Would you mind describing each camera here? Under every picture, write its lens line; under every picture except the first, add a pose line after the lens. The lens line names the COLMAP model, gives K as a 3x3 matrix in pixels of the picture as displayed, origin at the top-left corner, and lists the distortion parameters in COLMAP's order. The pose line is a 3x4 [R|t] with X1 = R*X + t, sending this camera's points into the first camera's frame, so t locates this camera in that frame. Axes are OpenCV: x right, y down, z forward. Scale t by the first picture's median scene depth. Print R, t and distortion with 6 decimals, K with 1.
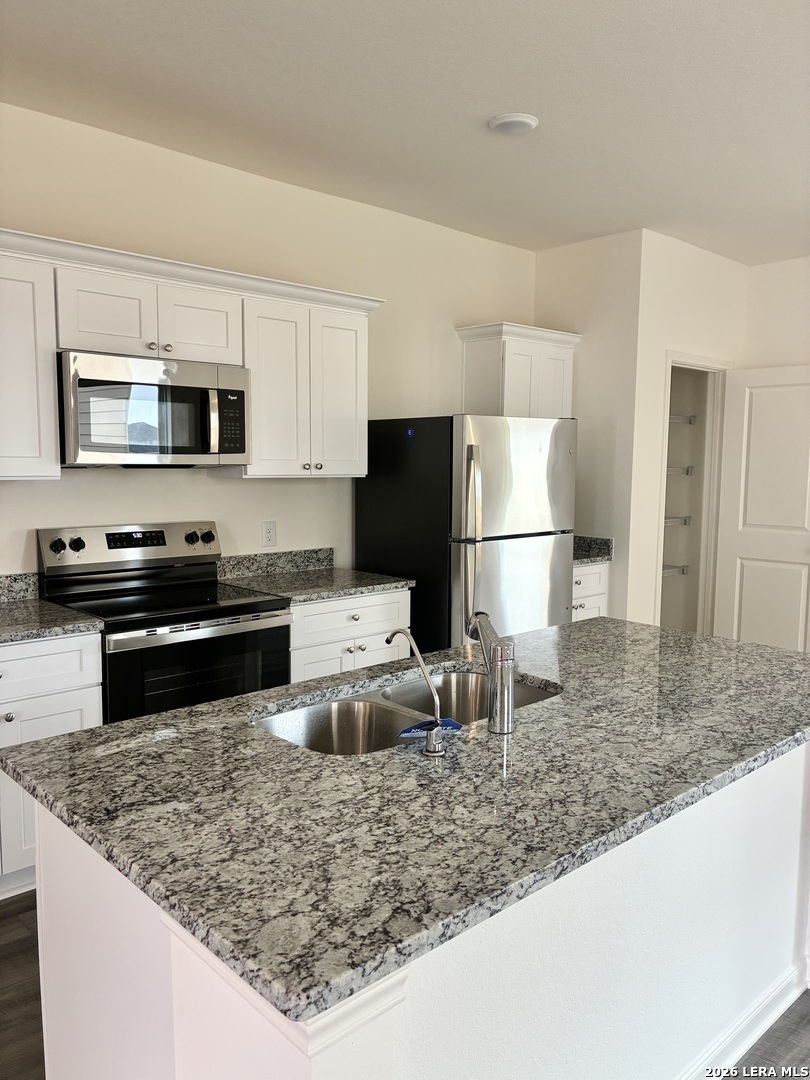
lens RADIAL K [[815.1, 0, 405.0], [0, 815.1, 540.0], [0, 0, 1]] dist [0.010636, 0.000799]
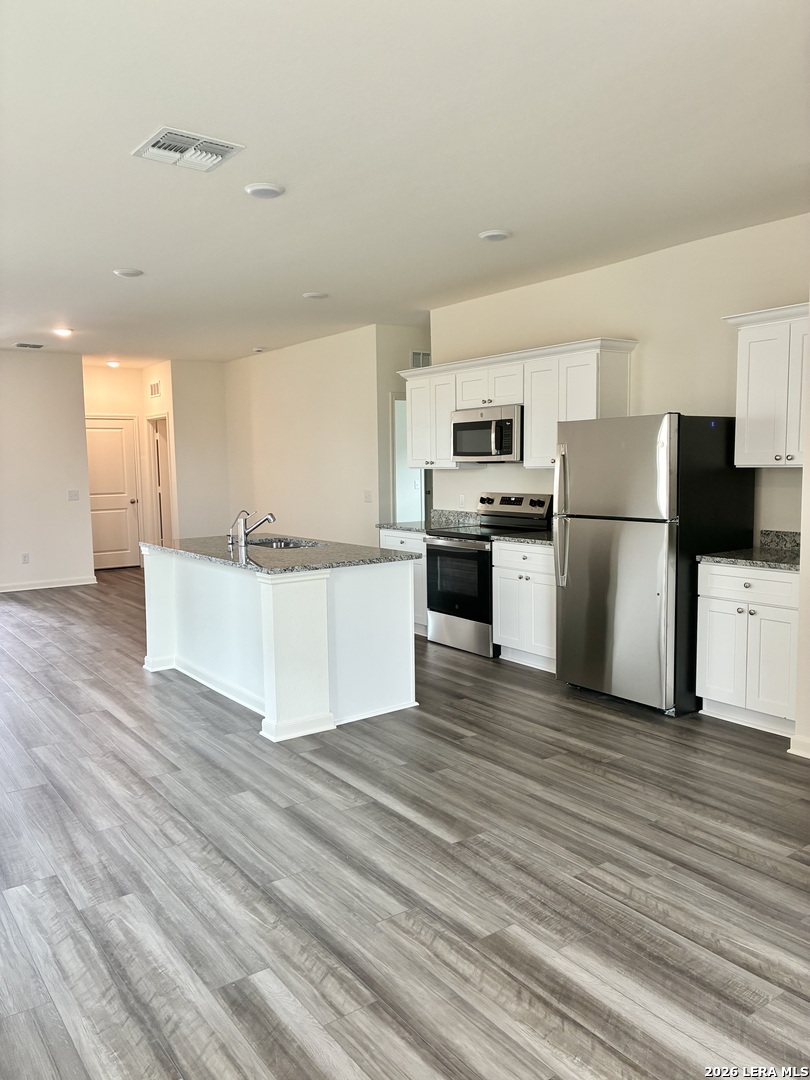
lens RADIAL K [[815.1, 0, 405.0], [0, 815.1, 540.0], [0, 0, 1]] dist [0.010636, 0.000799]
pose [[-0.103130, 0.090691, -0.990525, 1.588654], [-0.074506, 0.992333, 0.098614, -0.080062], [0.991874, 0.083970, -0.095582, 0.960125]]
